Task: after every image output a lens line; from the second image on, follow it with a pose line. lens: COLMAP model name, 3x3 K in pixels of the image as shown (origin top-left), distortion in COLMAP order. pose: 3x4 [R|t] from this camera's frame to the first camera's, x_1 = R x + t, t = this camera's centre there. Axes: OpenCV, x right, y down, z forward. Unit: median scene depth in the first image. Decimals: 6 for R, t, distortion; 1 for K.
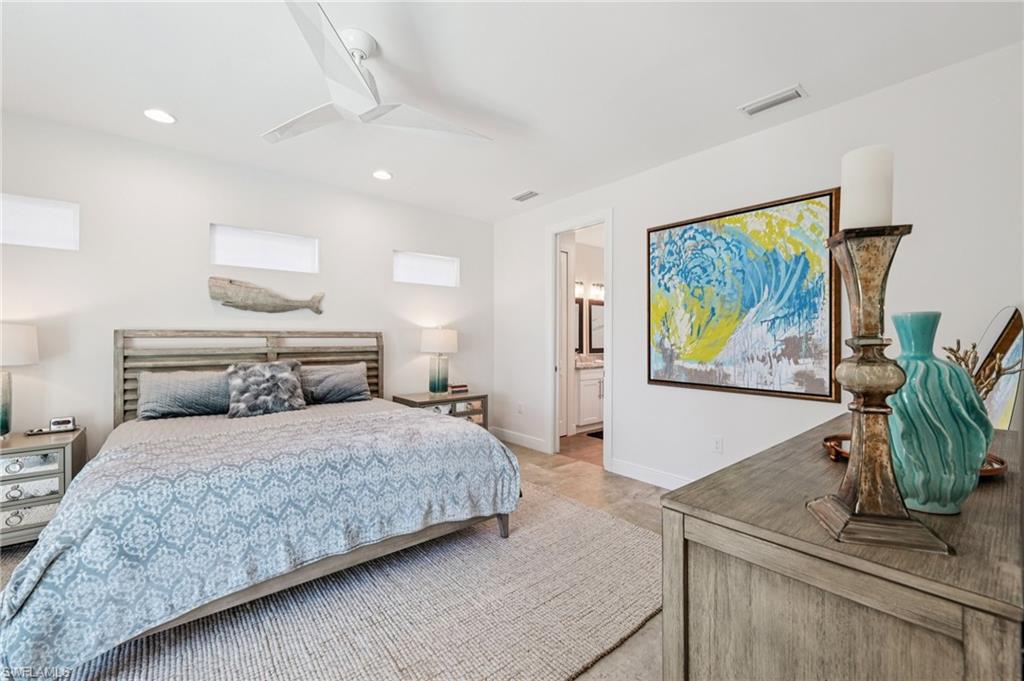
lens RADIAL K [[417.9, 0, 511.9], [0, 417.9, 334.7], [0, 0, 1]] dist [0.001988, -0.000750]
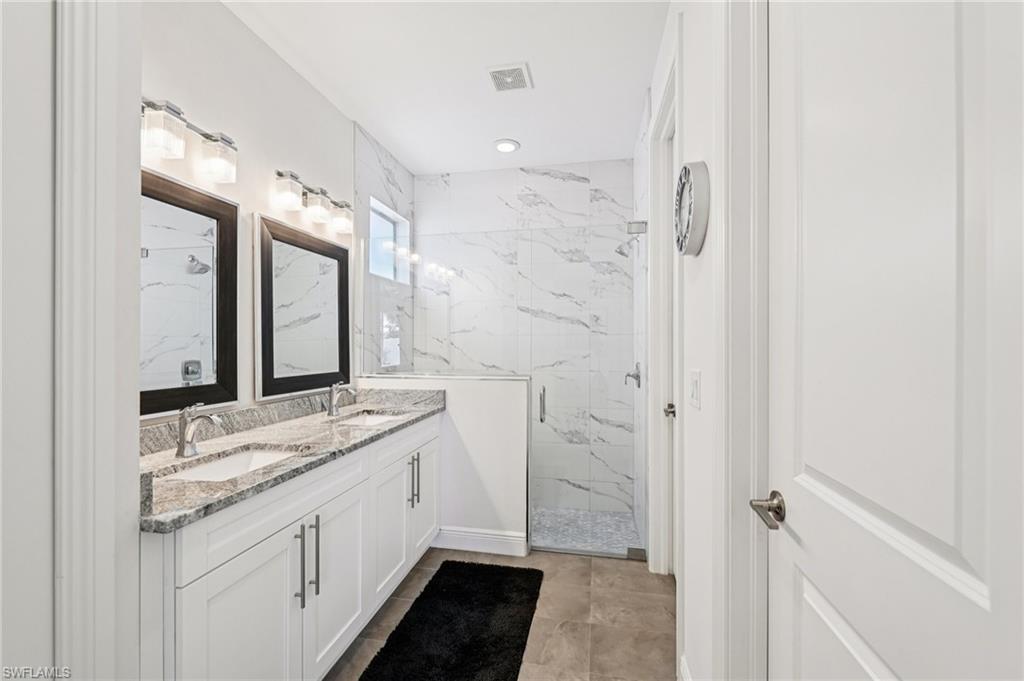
lens RADIAL K [[413.9, 0, 514.2], [0, 413.9, 342.6], [0, 0, 1]] dist [0.000511, -0.000342]
pose [[0.776966, -0.000546, 0.629543, 0.285633], [-0.001028, 0.999997, 0.002135, 0.010631], [-0.629542, -0.002306, 0.776963, 1.353965]]
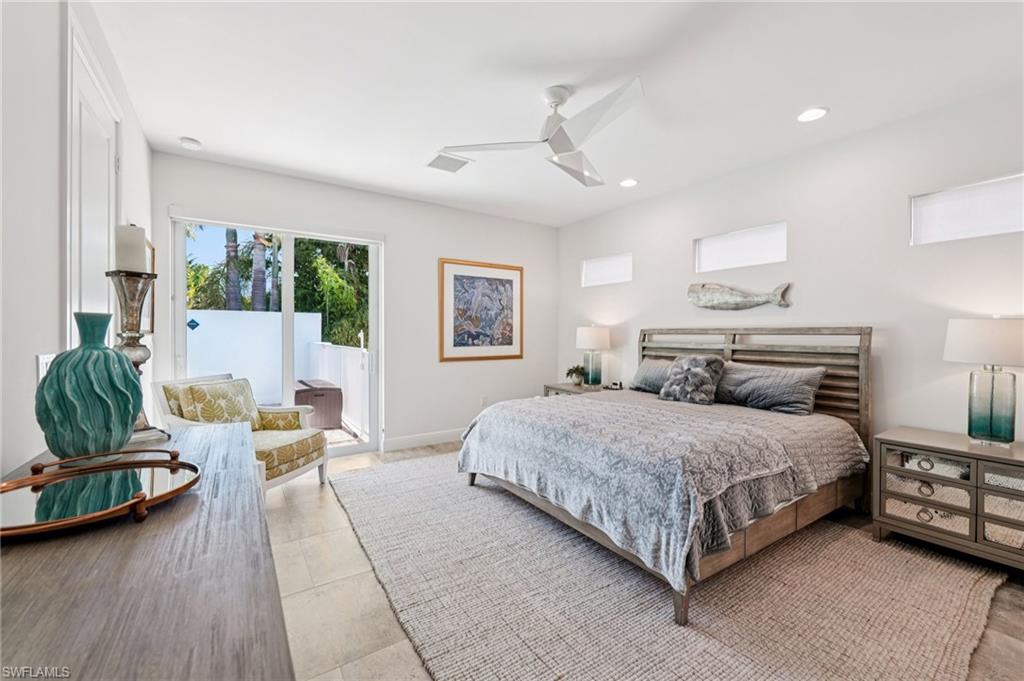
lens RADIAL K [[417.9, 0, 511.9], [0, 417.9, 334.7], [0, 0, 1]] dist [0.001988, -0.000750]
pose [[-0.101392, -0.000403, -0.994847, 0.579391], [0.005311, 0.999985, -0.000946, 0.006414], [0.994832, -0.005379, -0.101388, 0.659724]]
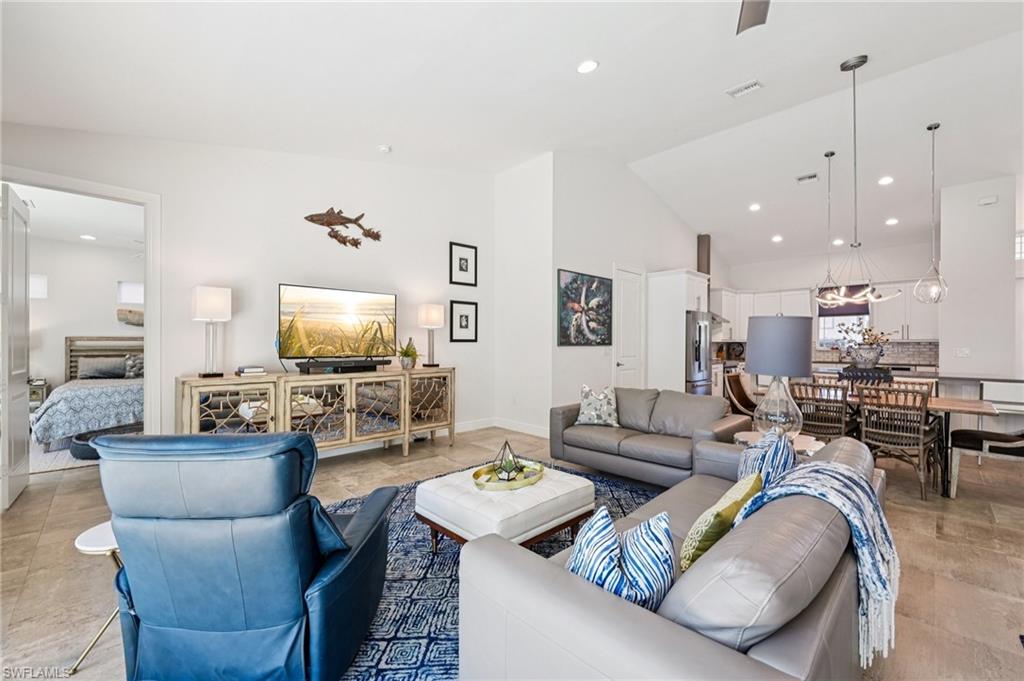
lens RADIAL K [[416.5, 0, 512.0], [0, 416.5, 340.5], [0, 0, 1]] dist [0.000663, -0.000357]
pose [[0.997466, 0.001756, 0.071119, 1.034922], [-0.001781, 0.999998, 0.000294, 0.001877], [-0.071118, -0.000420, 0.997468, -1.134428]]
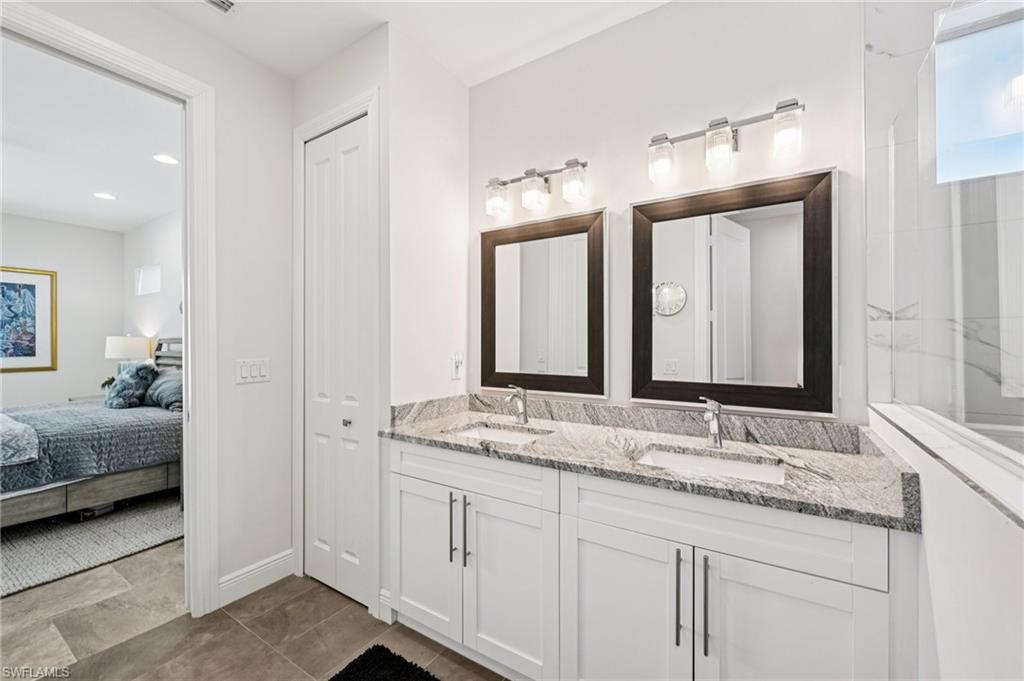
lens RADIAL K [[416.5, 0, 512.0], [0, 416.5, 340.5], [0, 0, 1]] dist [0.000663, -0.000357]
pose [[0.290819, -0.007277, -0.956750, 0.888815], [0.009887, 0.999941, -0.004600, 0.013666], [0.956727, -0.008122, 0.290874, 1.735173]]
